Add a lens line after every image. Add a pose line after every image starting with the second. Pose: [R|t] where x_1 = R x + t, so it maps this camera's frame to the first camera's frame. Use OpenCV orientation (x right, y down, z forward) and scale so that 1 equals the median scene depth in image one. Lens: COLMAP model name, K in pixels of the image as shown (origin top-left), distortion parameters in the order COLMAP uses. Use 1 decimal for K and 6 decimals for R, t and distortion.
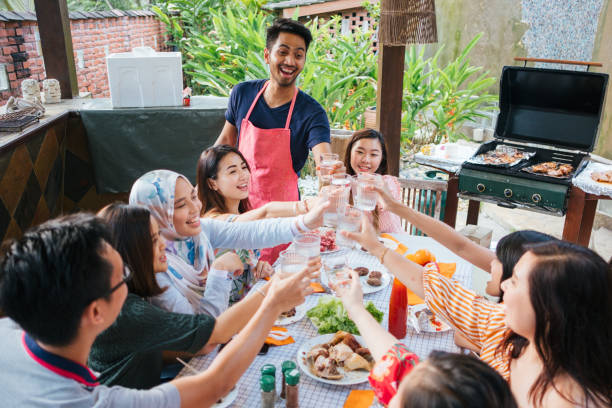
lens RADIAL K [[582.8, 0, 303.3], [0, 582.8, 201.7], [0, 0, 1]] dist [0.021166, 0.000000]
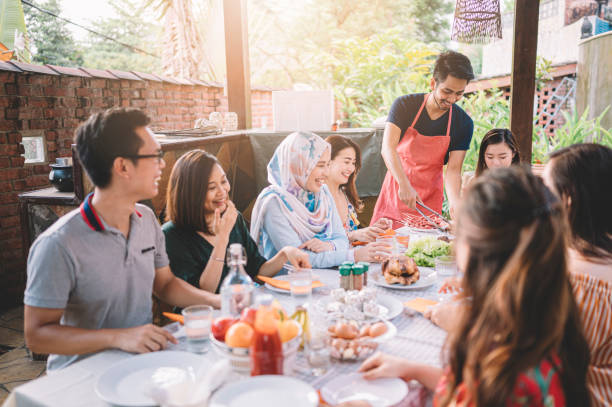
lens RADIAL K [[582.8, 0, 306.7], [0, 582.8, 206.7], [0, 0, 1]] dist [0.021166, 0.000000]
pose [[0.955511, 0.032749, -0.293132, 0.098068], [-0.076272, 0.987449, -0.138303, 0.151297], [0.284924, 0.154508, 0.946016, -0.110723]]
